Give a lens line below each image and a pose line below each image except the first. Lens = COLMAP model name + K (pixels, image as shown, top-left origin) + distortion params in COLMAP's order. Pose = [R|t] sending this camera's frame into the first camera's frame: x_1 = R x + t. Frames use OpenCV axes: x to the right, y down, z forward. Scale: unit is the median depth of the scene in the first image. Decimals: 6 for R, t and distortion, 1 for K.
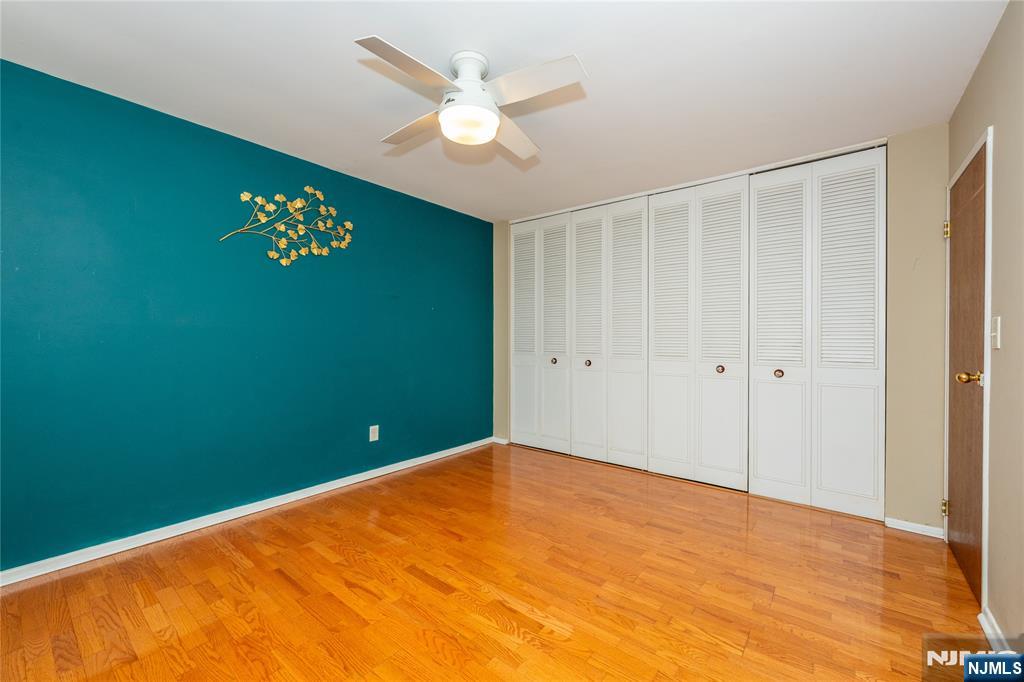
lens RADIAL K [[412.5, 0, 509.5], [0, 412.5, 342.8], [0, 0, 1]] dist [-0.000838, -0.000197]
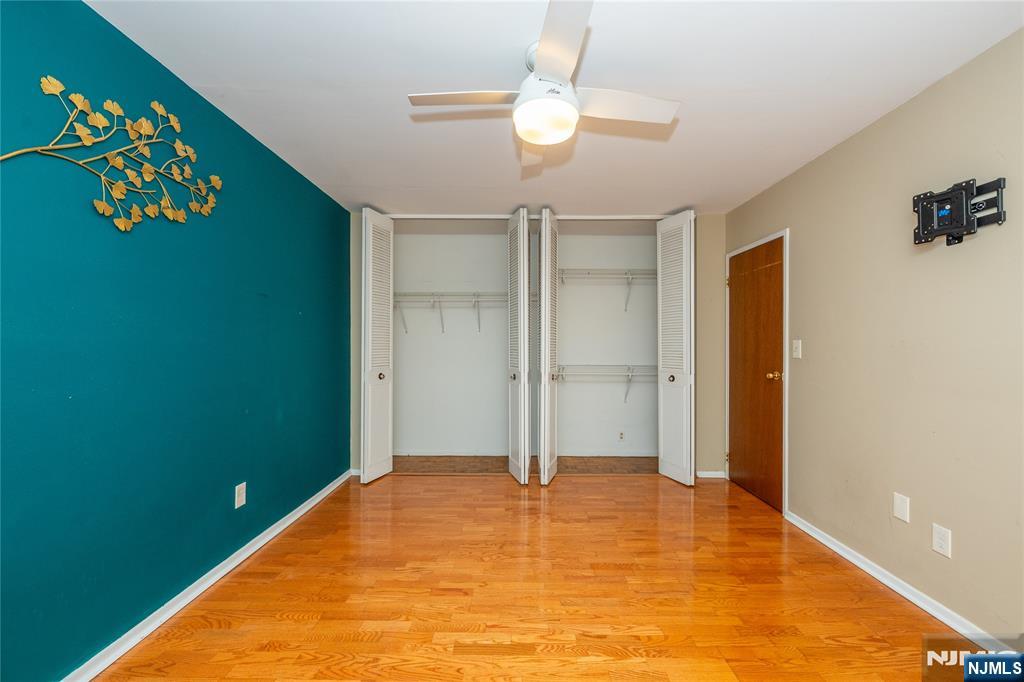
lens RADIAL K [[412.5, 0, 515.4], [0, 412.5, 345.6], [0, 0, 1]] dist [-0.000838, -0.000197]
pose [[0.780895, -0.001506, 0.624660, -0.483503], [0.007213, 0.999952, -0.006606, -0.021839], [-0.624620, 0.009664, 0.780869, 0.228981]]
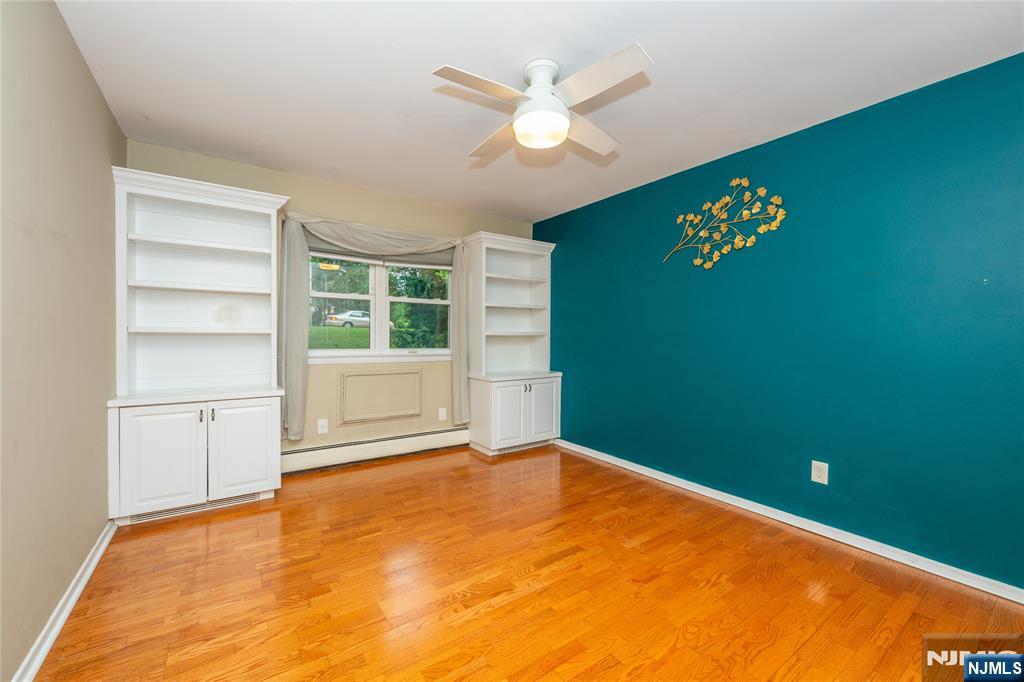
lens RADIAL K [[412.5, 0, 498.5], [0, 412.5, 343.5], [0, 0, 1]] dist [-0.000838, -0.000197]
pose [[-0.305185, 0.006135, -0.952273, 0.628784], [-0.026873, 0.999526, 0.015052, 0.001756], [0.951914, 0.030184, -0.304875, 0.829021]]
